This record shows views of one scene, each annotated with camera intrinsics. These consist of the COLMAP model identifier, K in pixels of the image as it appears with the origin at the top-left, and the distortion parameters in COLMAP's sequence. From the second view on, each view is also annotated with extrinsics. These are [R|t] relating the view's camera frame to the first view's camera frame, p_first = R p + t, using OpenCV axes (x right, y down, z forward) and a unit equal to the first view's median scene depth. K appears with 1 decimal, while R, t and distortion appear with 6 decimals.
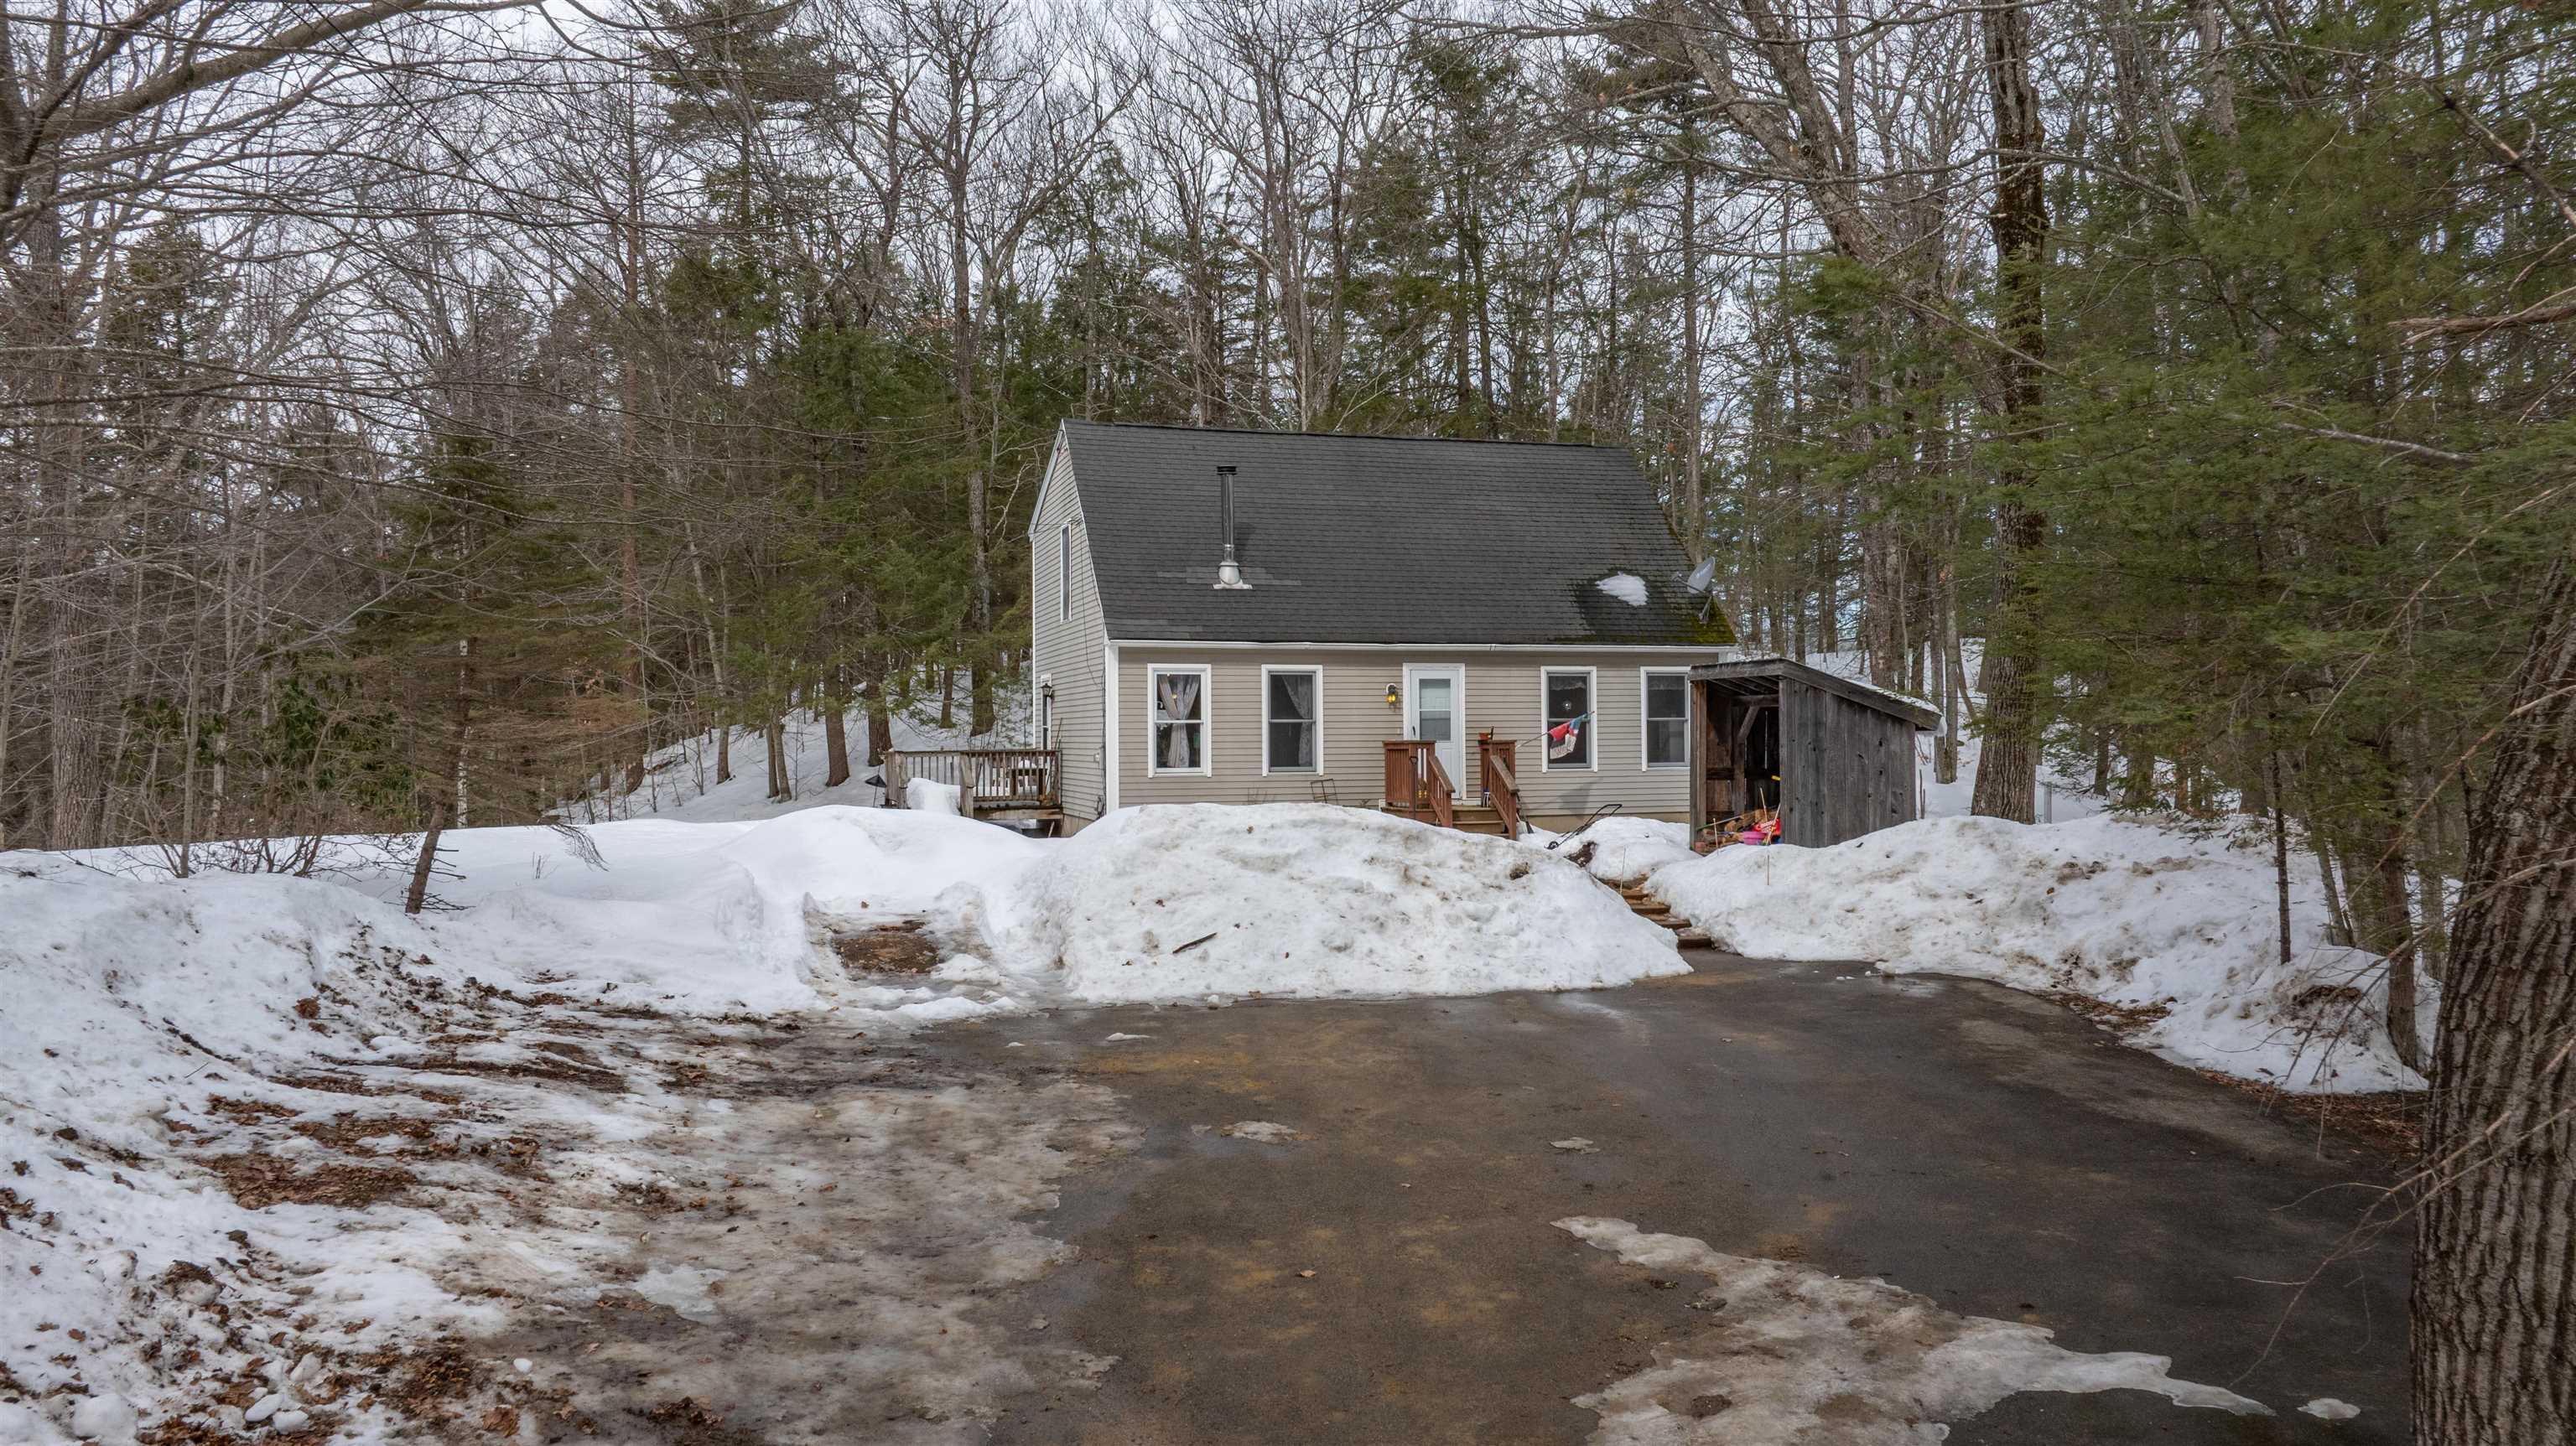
lens RADIAL K [[1786.5, 0, 1284.5], [0, 1786.5, 722.0], [0, 0, 1]] dist [-0.030659, -0.001492]
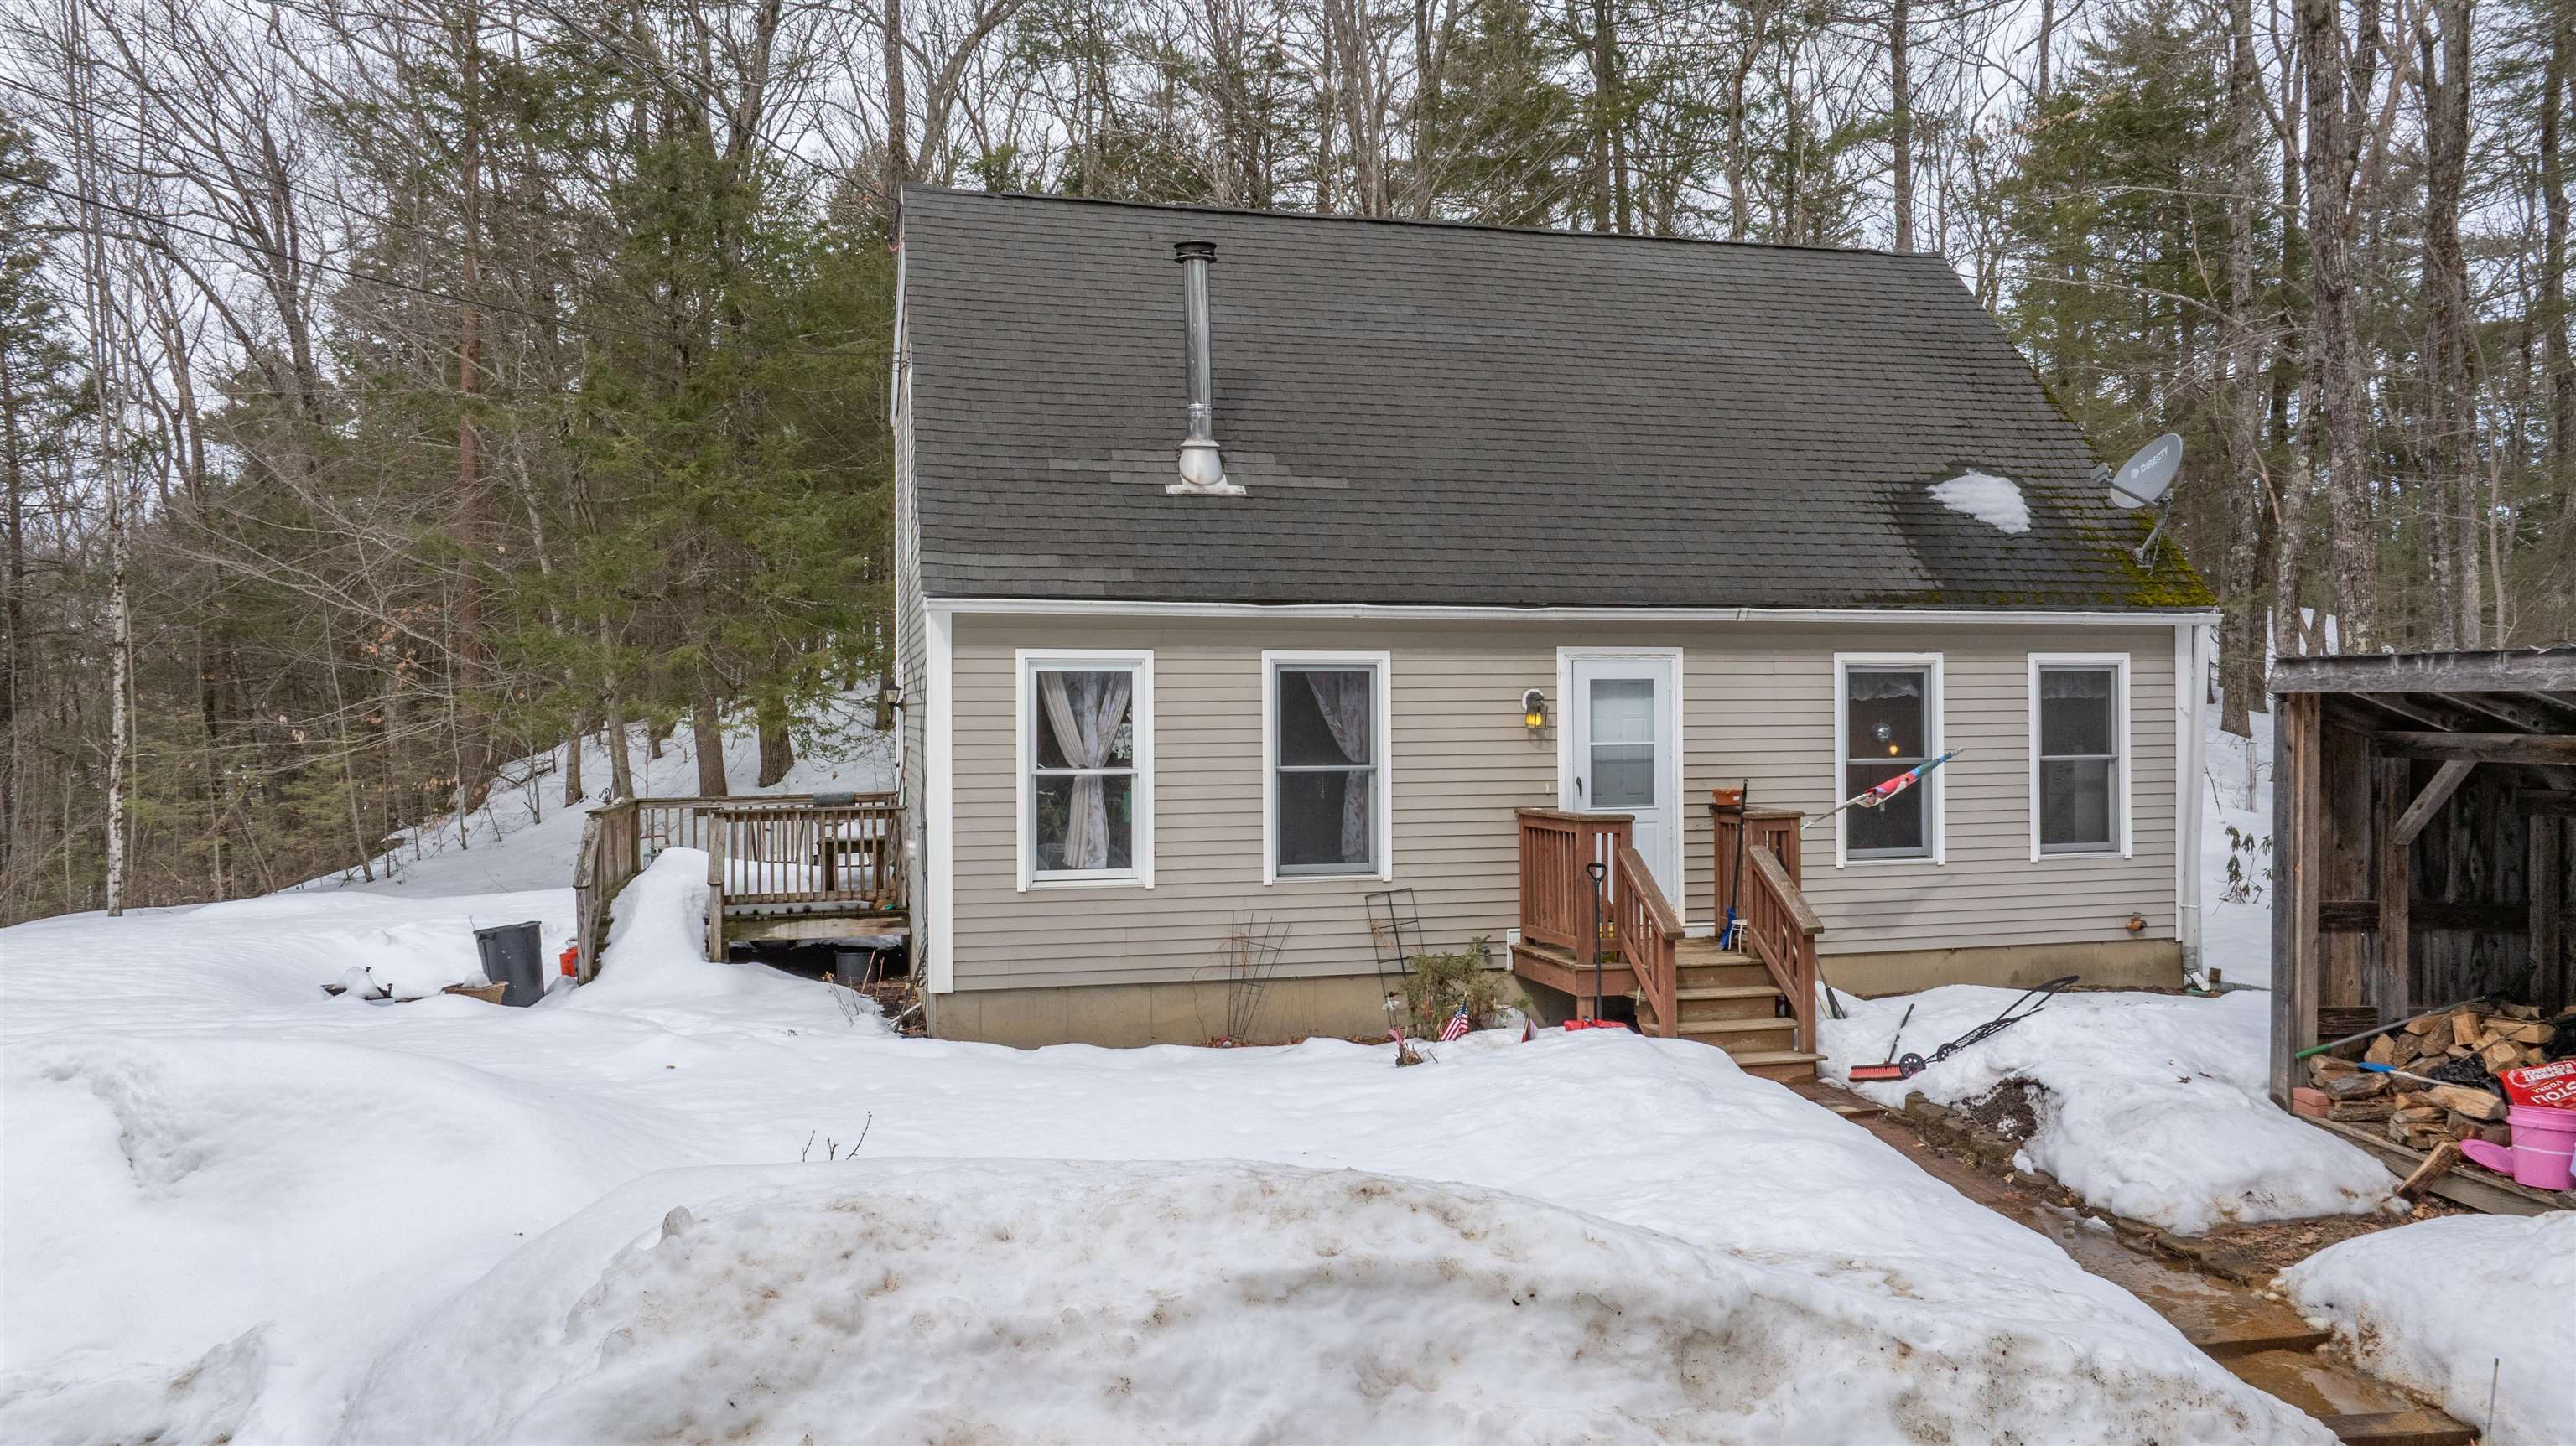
lens RADIAL K [[1786.5, 0, 1293.2], [0, 1786.5, 714.5], [0, 0, 1]] dist [-0.030659, -0.001492]
pose [[0.998982, 0.001571, -0.045077, 0.016626], [-0.001099, 0.999944, 0.010483, -0.019623], [0.045091, -0.010423, 0.998929, 0.513931]]
